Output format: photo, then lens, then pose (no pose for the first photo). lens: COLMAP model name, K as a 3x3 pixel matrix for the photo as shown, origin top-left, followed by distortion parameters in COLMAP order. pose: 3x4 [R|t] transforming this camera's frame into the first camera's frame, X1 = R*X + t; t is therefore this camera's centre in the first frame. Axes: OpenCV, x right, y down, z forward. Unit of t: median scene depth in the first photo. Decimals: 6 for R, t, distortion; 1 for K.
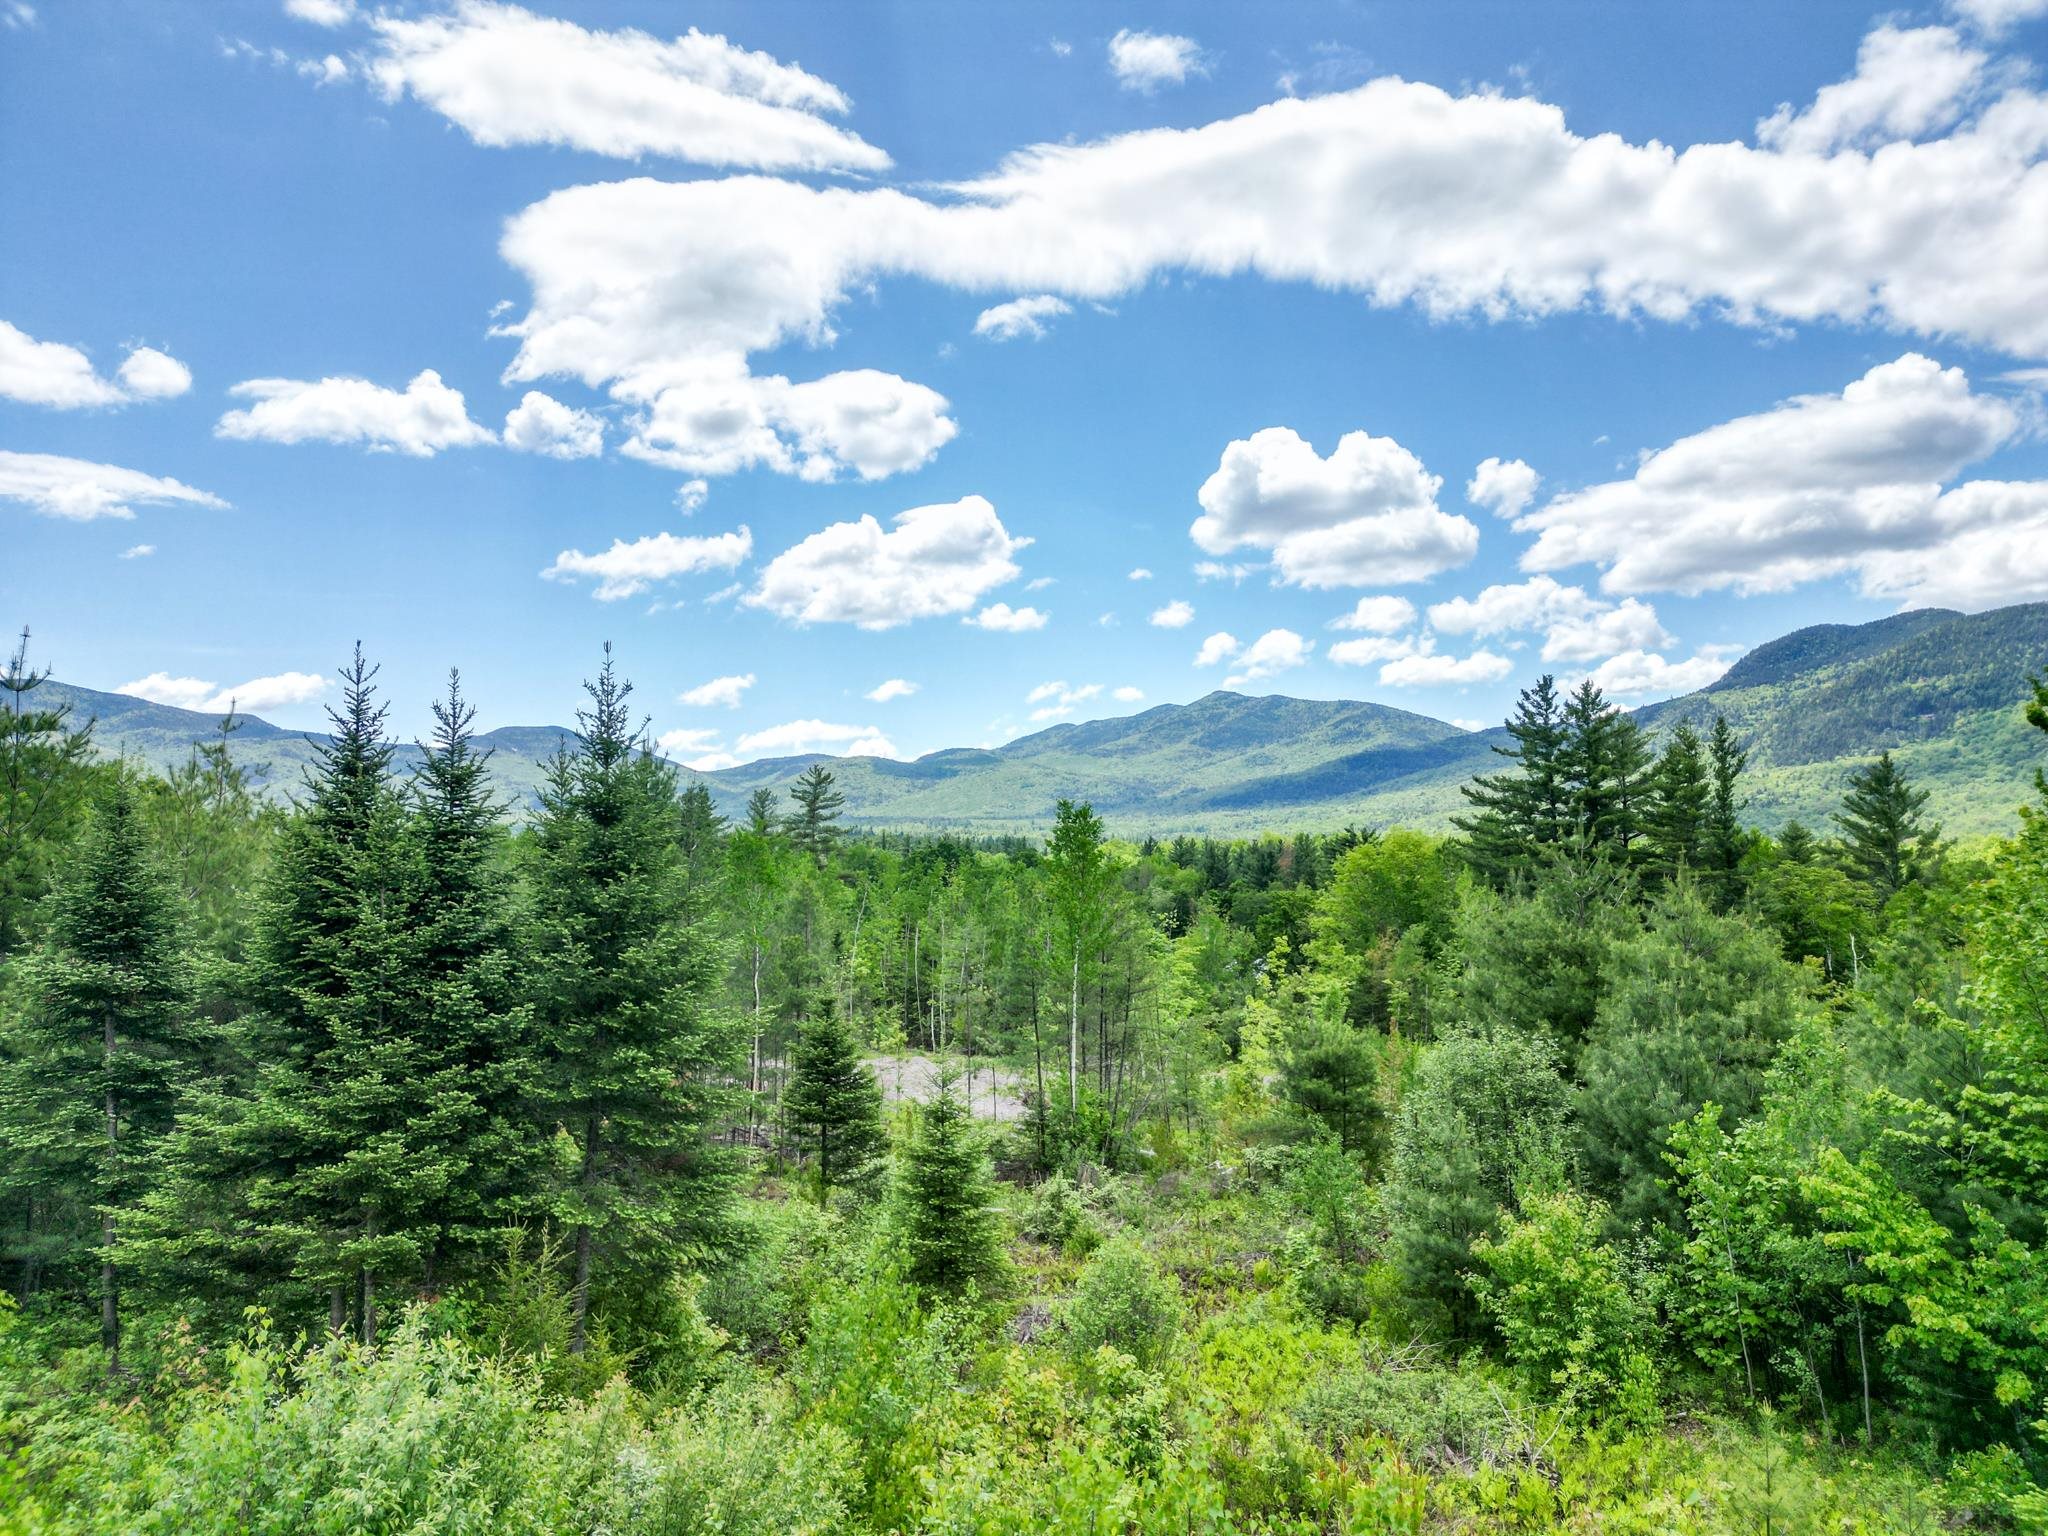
lens RADIAL K [[1419.9, 0, 1023.8], [0, 1419.9, 764.9], [0, 0, 1]] dist [0.086032, -0.071636]
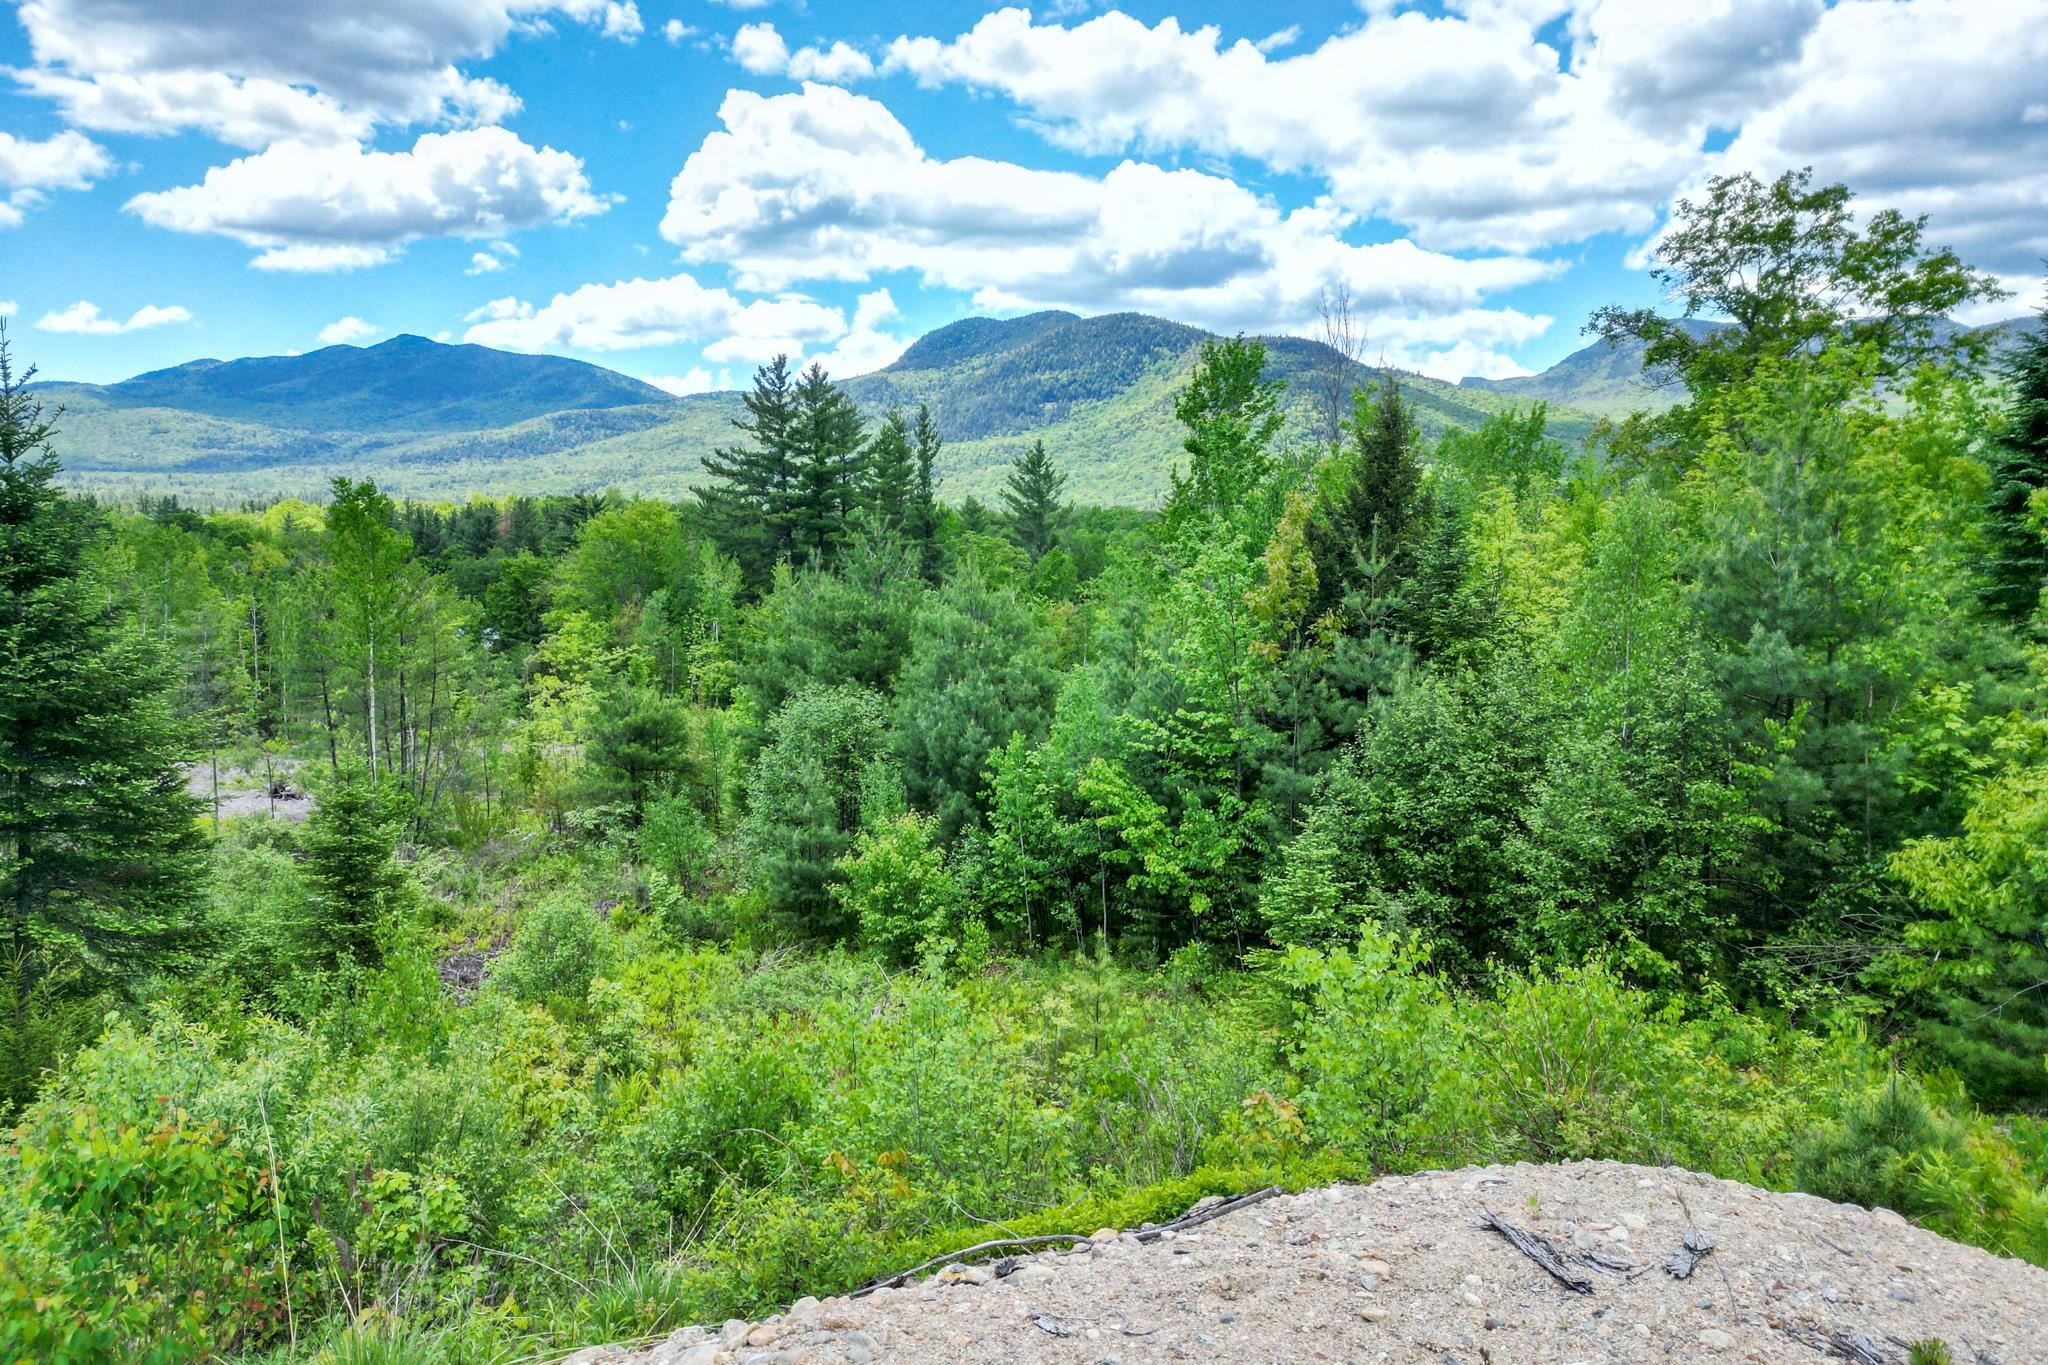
lens RADIAL K [[1421.8, 0, 1025.4], [0, 1421.8, 625.4], [0, 0, 1]] dist [0.067258, -0.047239]
pose [[0.856676, -0.030046, 0.514979, -0.028366], [-0.041054, 0.991165, 0.126122, -0.004582], [-0.514219, -0.129187, 0.847874, -0.014919]]
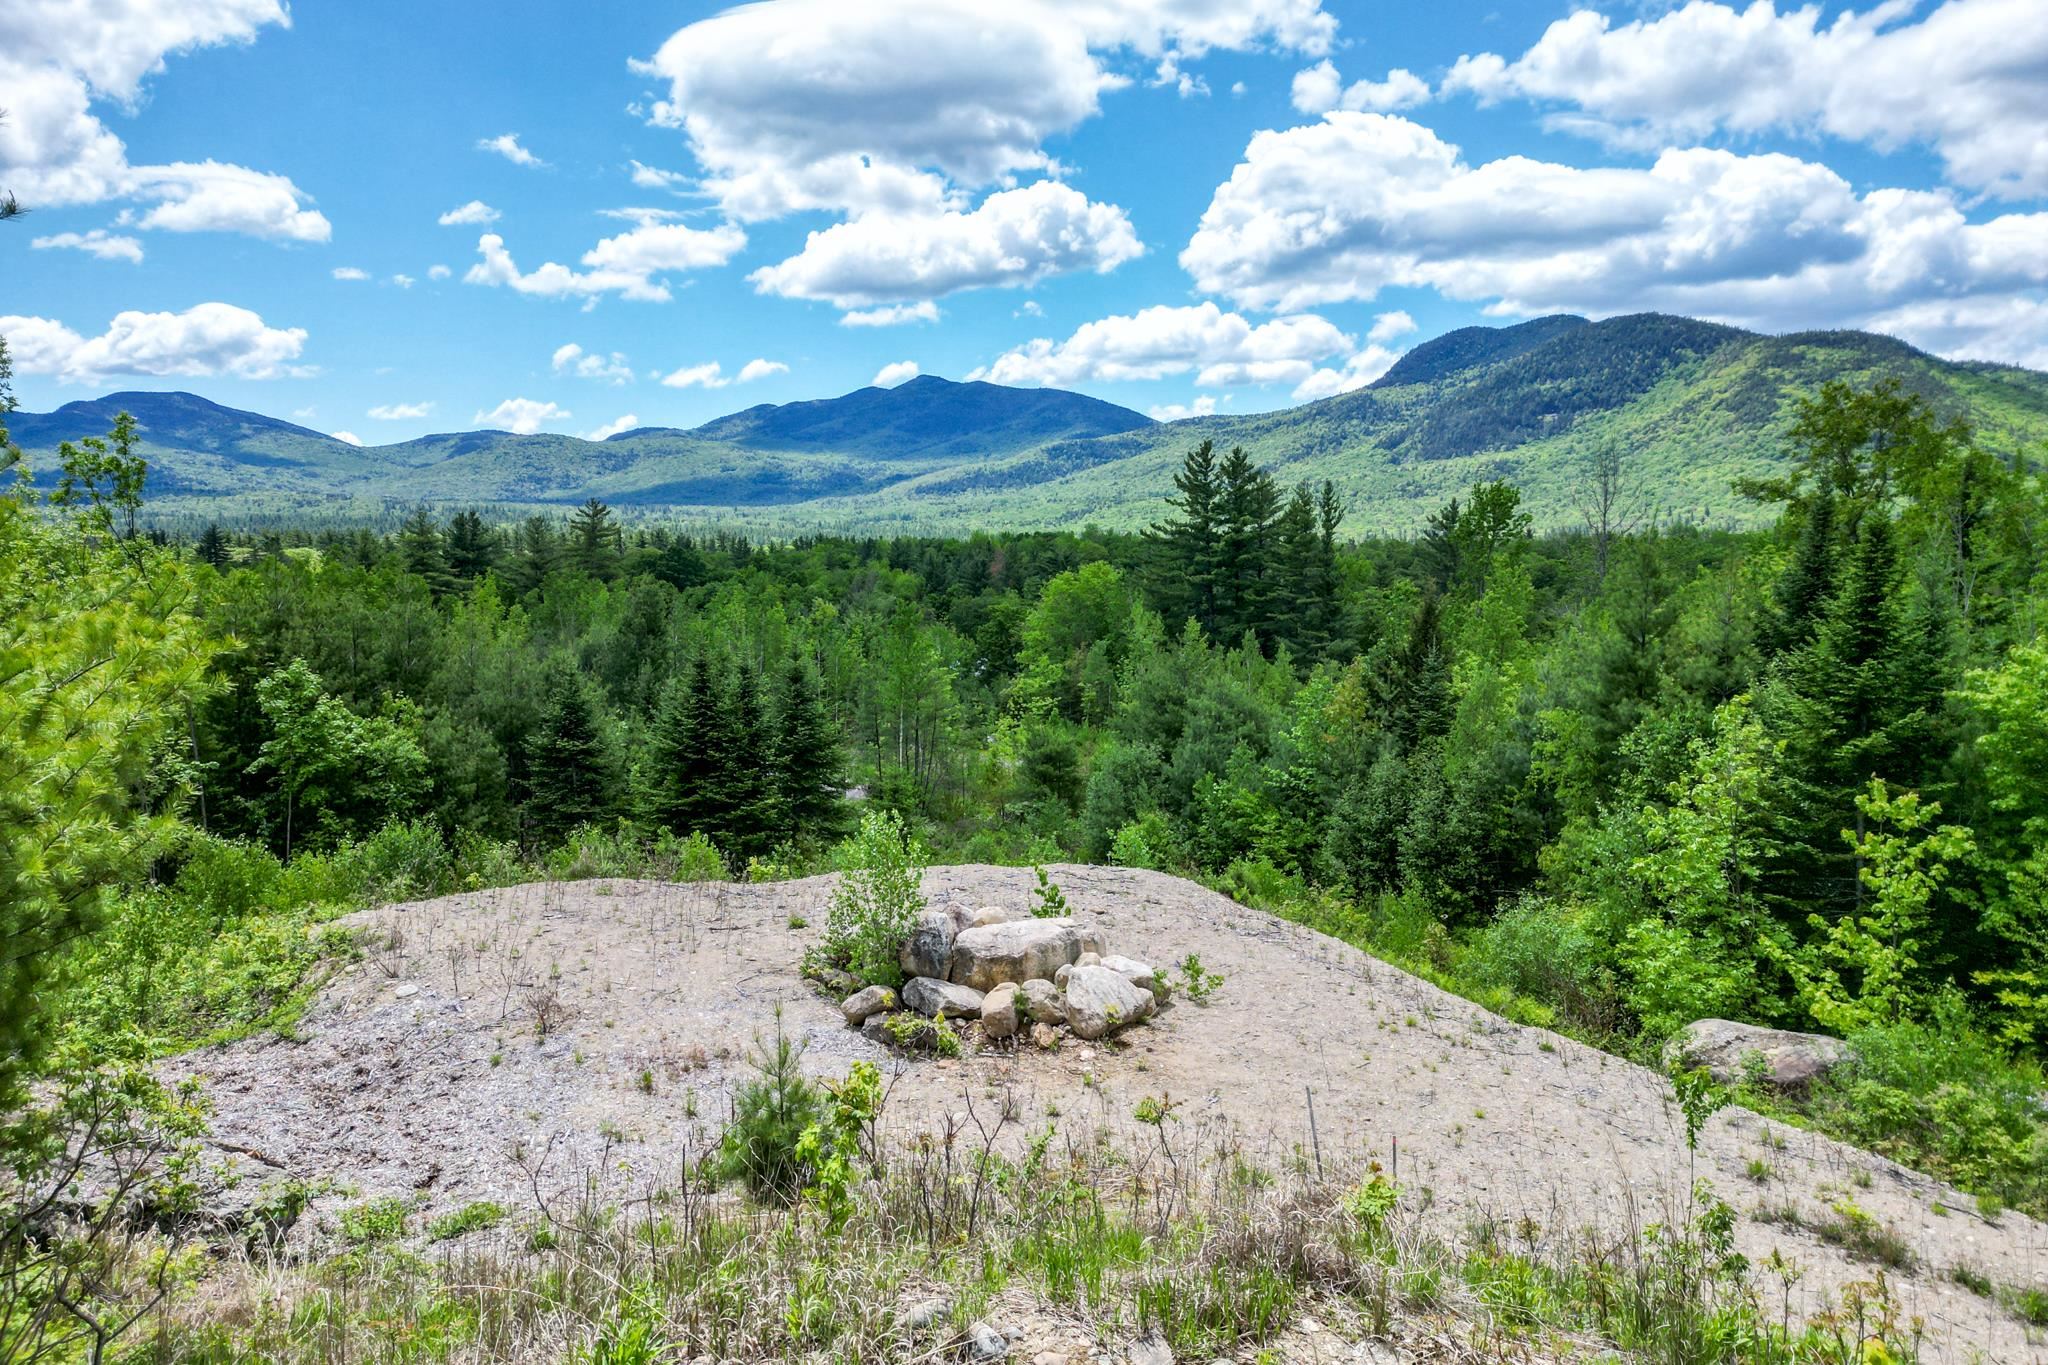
lens RADIAL K [[1414.8, 0, 976.5], [0, 1414.8, 682.1], [0, 0, 1]] dist [0.000341, 0.001243]
pose [[0.984637, -0.015529, 0.173923, -0.053356], [-0.013039, 0.986718, 0.161916, -0.048089], [-0.174127, -0.161696, 0.971357, -0.197311]]
